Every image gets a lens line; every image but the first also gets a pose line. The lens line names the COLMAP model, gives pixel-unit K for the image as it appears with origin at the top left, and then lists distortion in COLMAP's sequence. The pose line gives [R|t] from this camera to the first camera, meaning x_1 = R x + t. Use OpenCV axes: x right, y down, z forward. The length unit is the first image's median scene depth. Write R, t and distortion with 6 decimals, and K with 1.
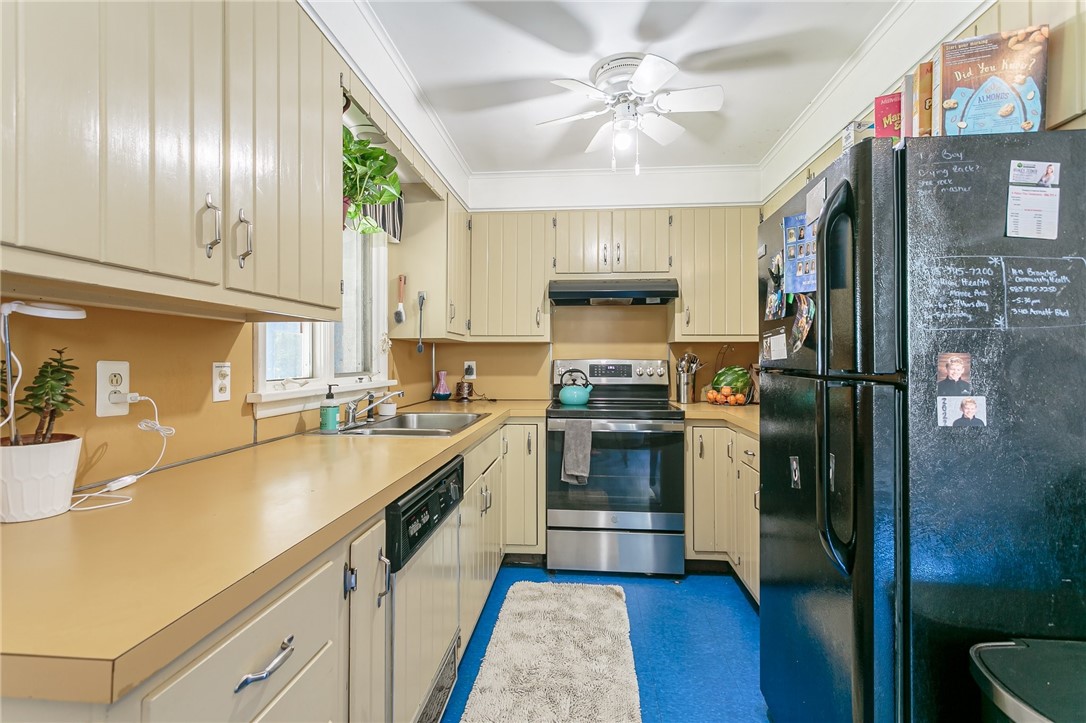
lens RADIAL K [[516.5, 0, 542.4], [0, 516.5, 354.7], [0, 0, 1]] dist [0.003628, 0.000668]
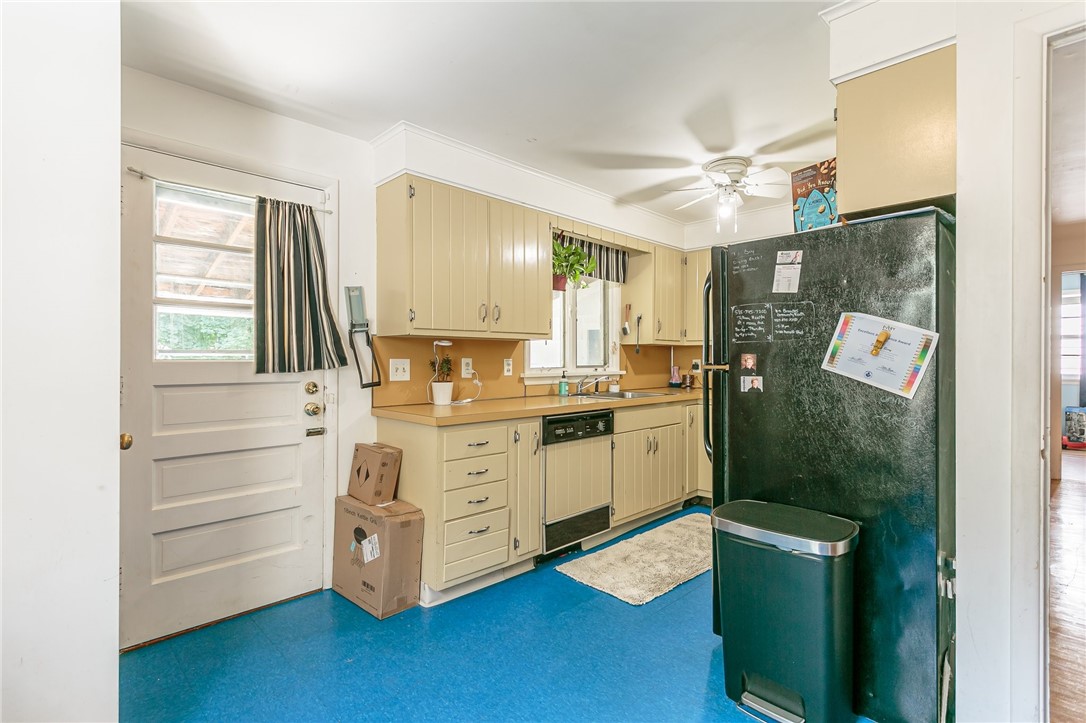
lens RADIAL K [[514.4, 0, 541.5], [0, 514.4, 359.5], [0, 0, 1]] dist [0.002887, 0.000286]
pose [[0.762986, 0.002276, -0.646411, 1.274054], [0.004692, 0.999948, 0.009059, -0.003938], [0.646398, -0.009945, 0.762936, -0.856530]]
